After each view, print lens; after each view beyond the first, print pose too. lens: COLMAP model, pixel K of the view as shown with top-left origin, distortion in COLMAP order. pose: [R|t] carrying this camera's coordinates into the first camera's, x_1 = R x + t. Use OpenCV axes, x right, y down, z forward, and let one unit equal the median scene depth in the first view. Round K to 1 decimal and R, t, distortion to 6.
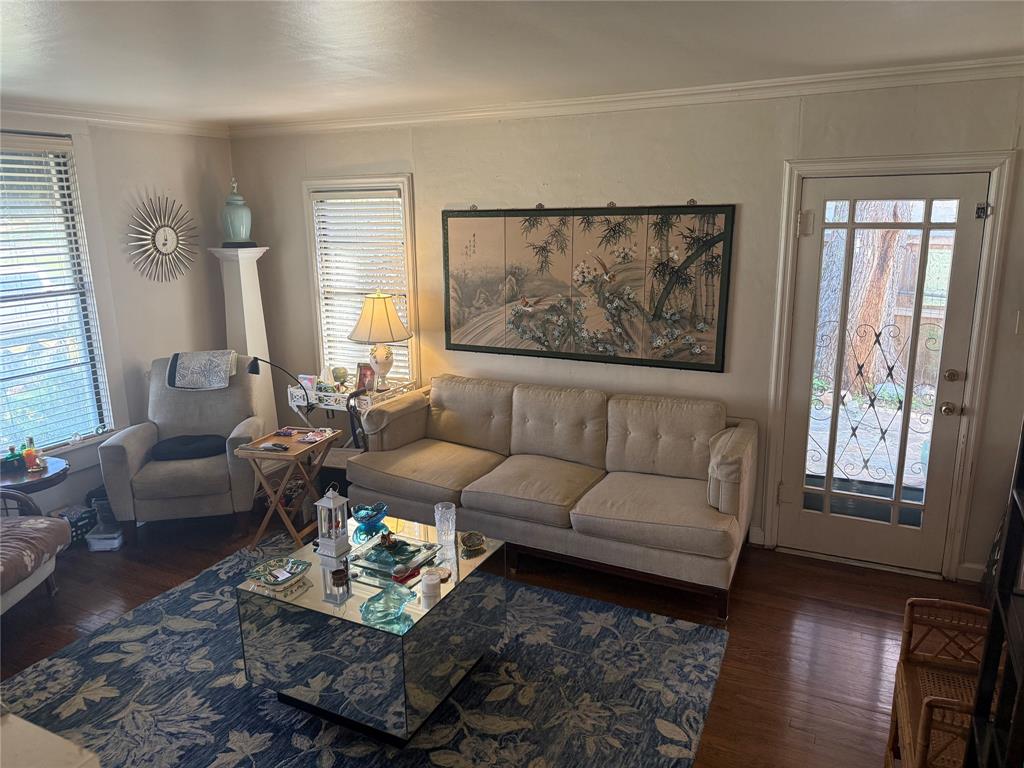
lens RADIAL K [[729.1, 0, 513.3], [0, 729.1, 378.5], [0, 0, 1]] dist [0.074632, -0.100020]
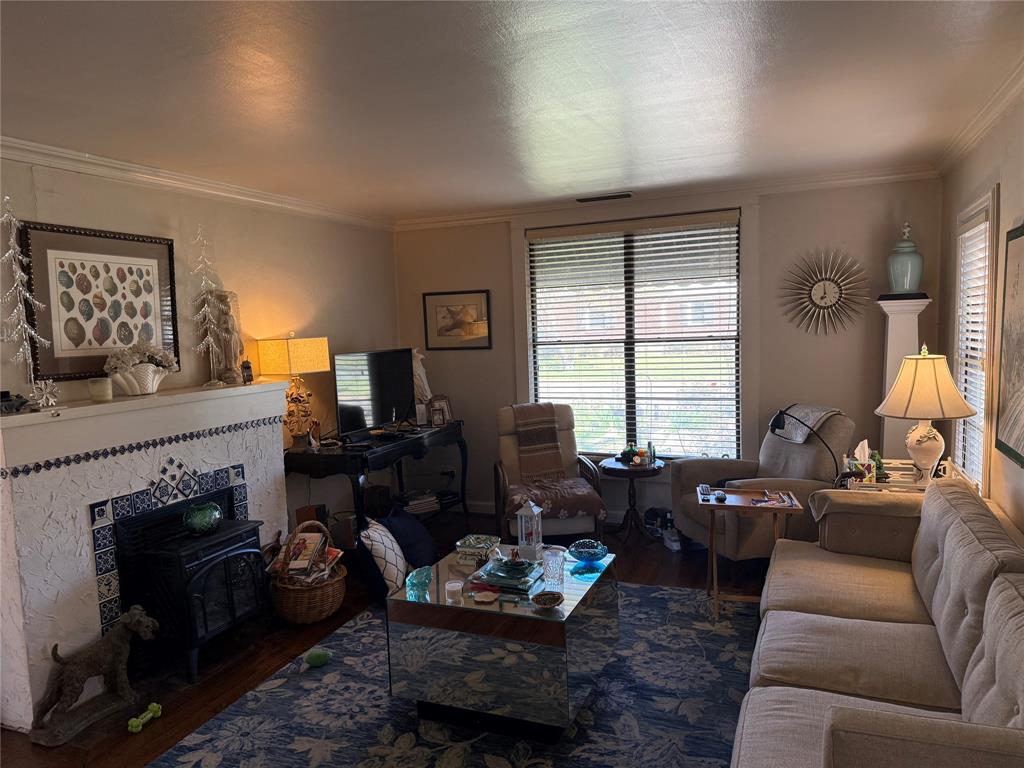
lens RADIAL K [[729.1, 0, 513.3], [0, 729.1, 378.5], [0, 0, 1]] dist [0.074632, -0.100020]
pose [[0.074857, 0.088333, -0.993274, 0.518148], [-0.191569, 0.978790, 0.072607, -0.066475], [0.978620, 0.184845, 0.090191, 0.521803]]
